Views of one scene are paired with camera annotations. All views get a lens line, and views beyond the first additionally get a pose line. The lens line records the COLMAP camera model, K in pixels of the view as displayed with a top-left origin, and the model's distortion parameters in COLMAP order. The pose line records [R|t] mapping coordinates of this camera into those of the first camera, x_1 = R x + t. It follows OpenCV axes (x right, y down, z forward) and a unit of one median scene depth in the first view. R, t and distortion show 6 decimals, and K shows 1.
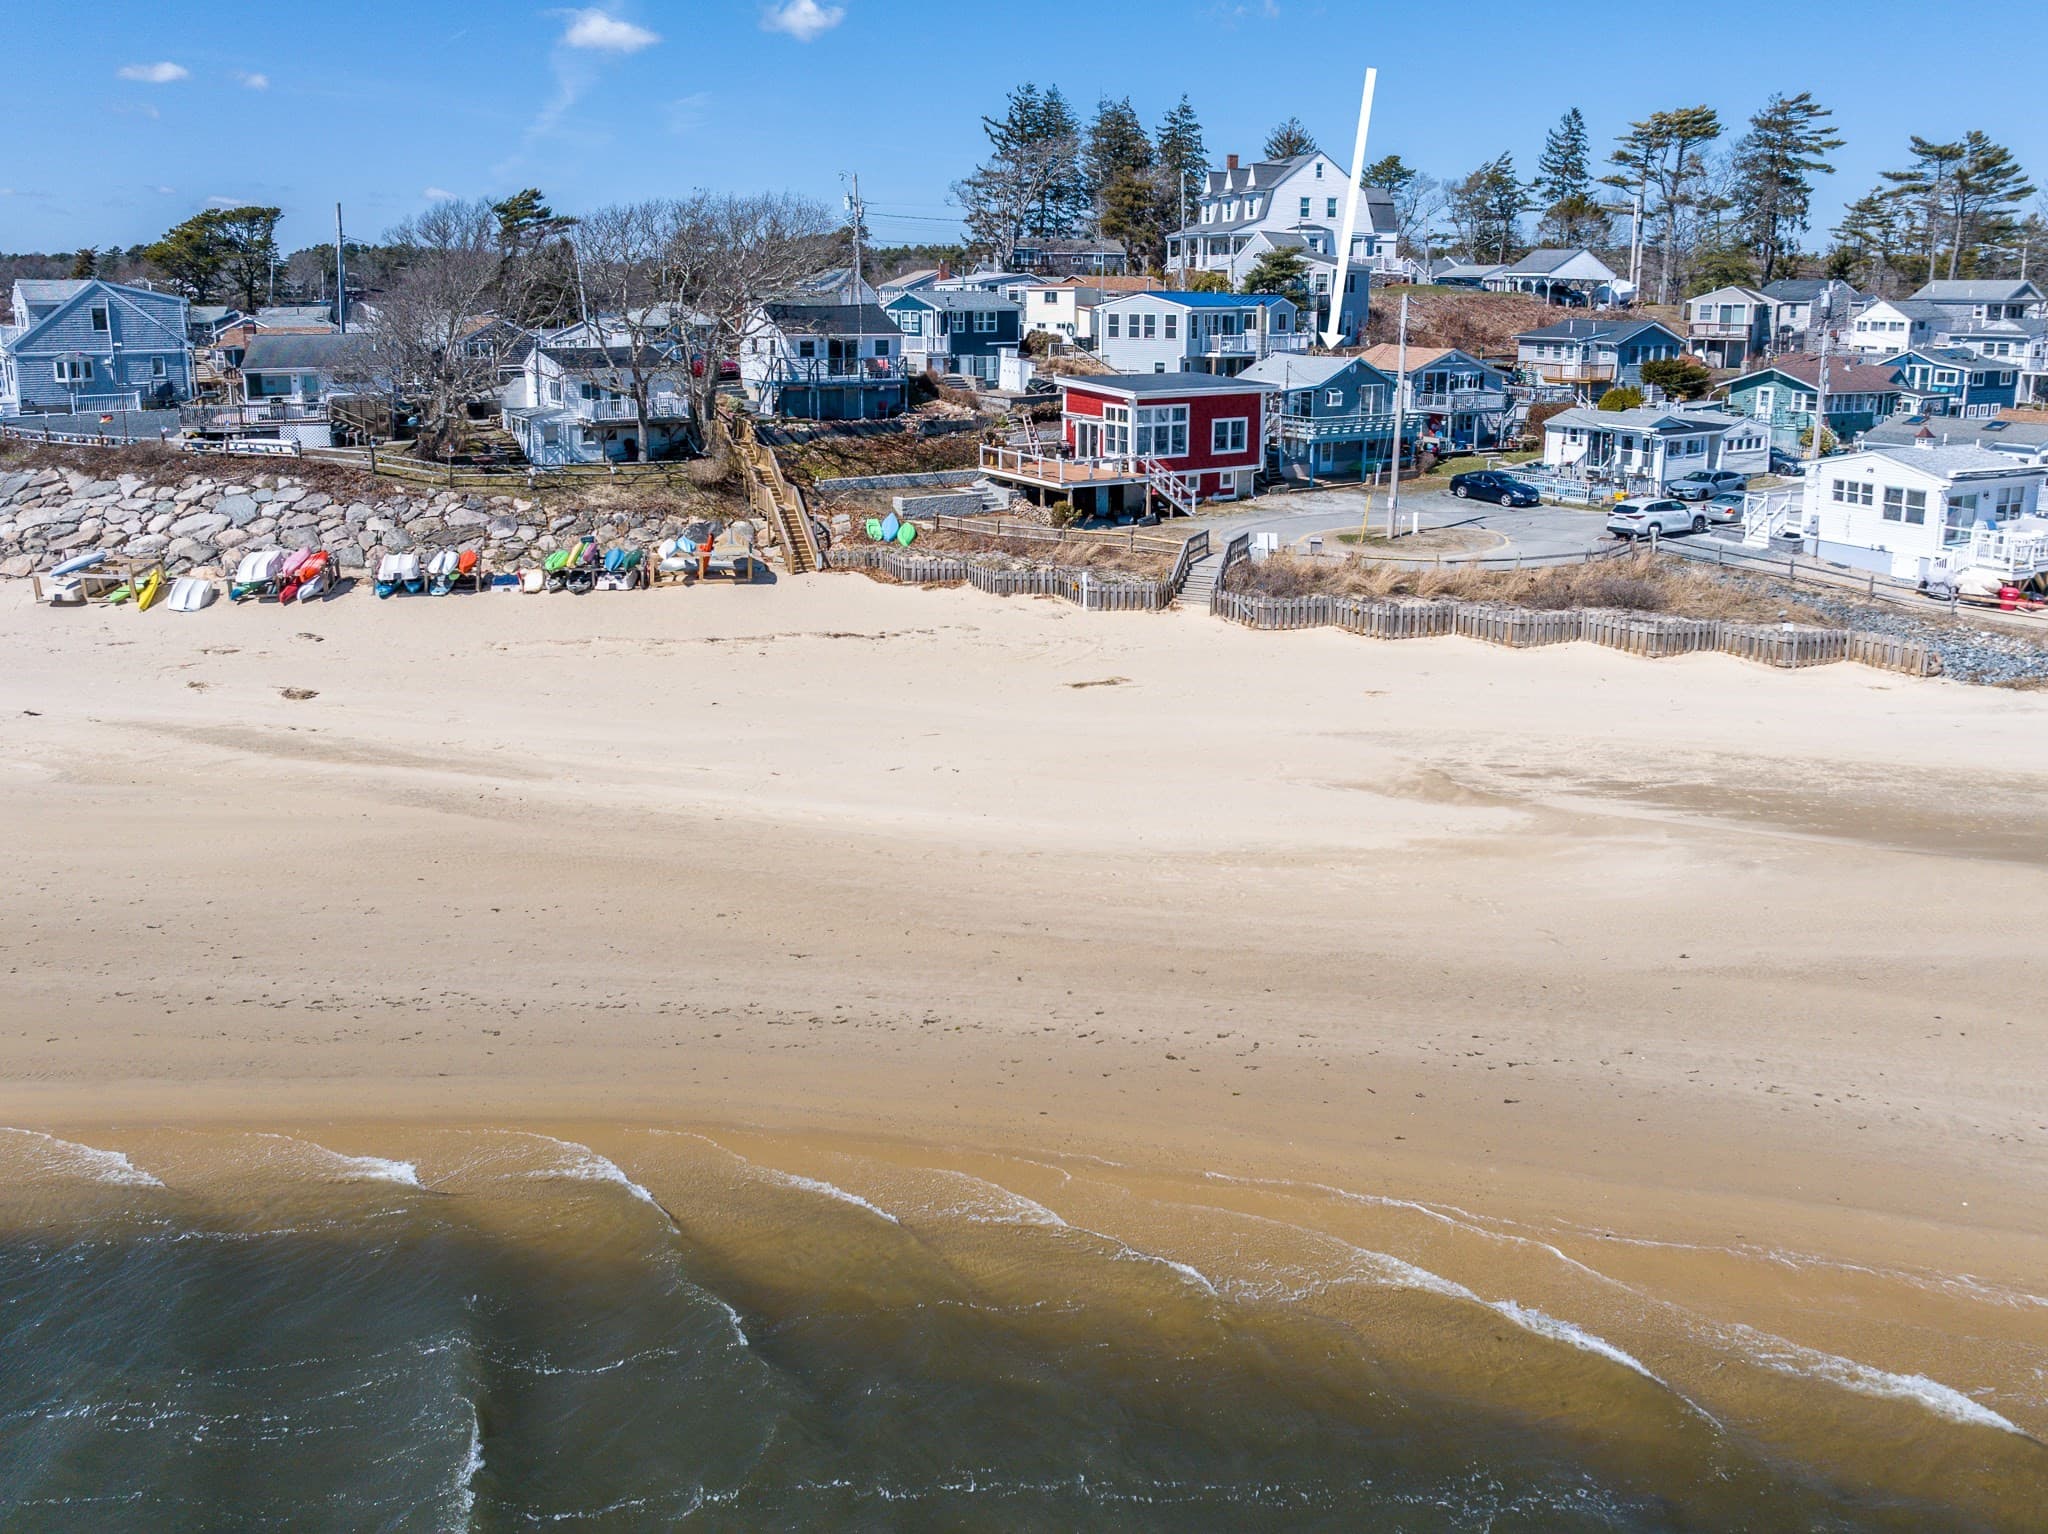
lens RADIAL K [[1648.5, 0, 982.4], [0, 1648.5, 523.9], [0, 0, 1]] dist [-0.022771, -0.003076]
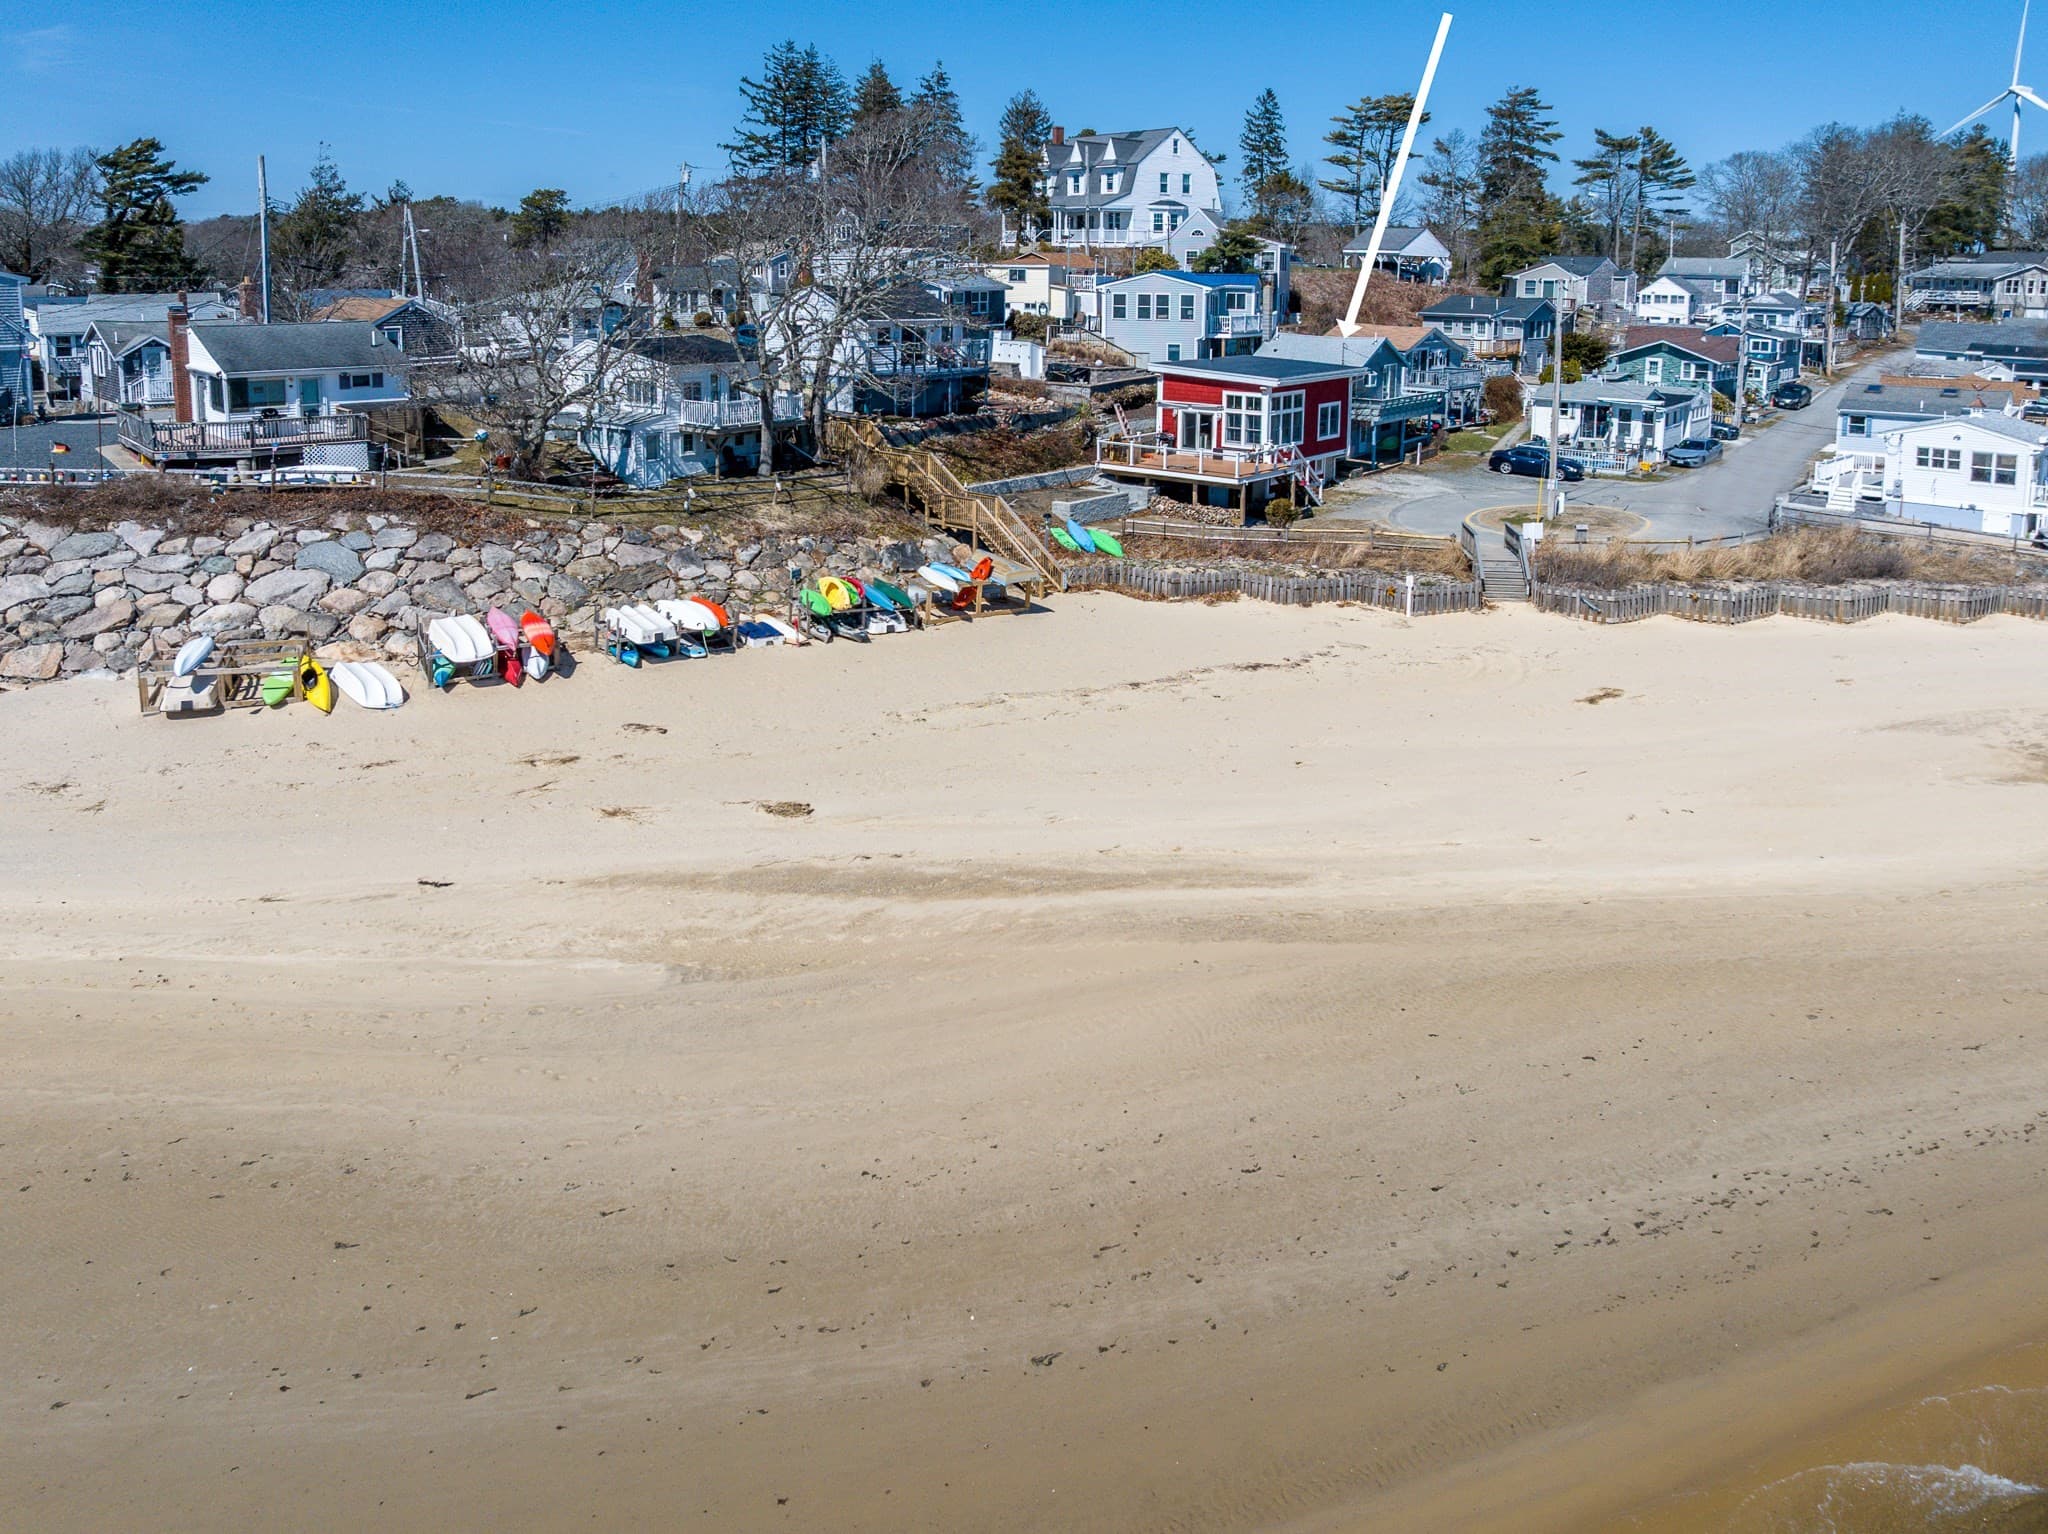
lens RADIAL K [[1673.4, 0, 1088.3], [0, 1673.4, 418.7], [0, 0, 1]] dist [-0.006275, -0.034861]
pose [[0.926472, -0.029584, 0.375200, -0.367010], [0.045483, 0.998400, -0.033586, -0.029038], [-0.373606, 0.048182, 0.926335, 0.138988]]
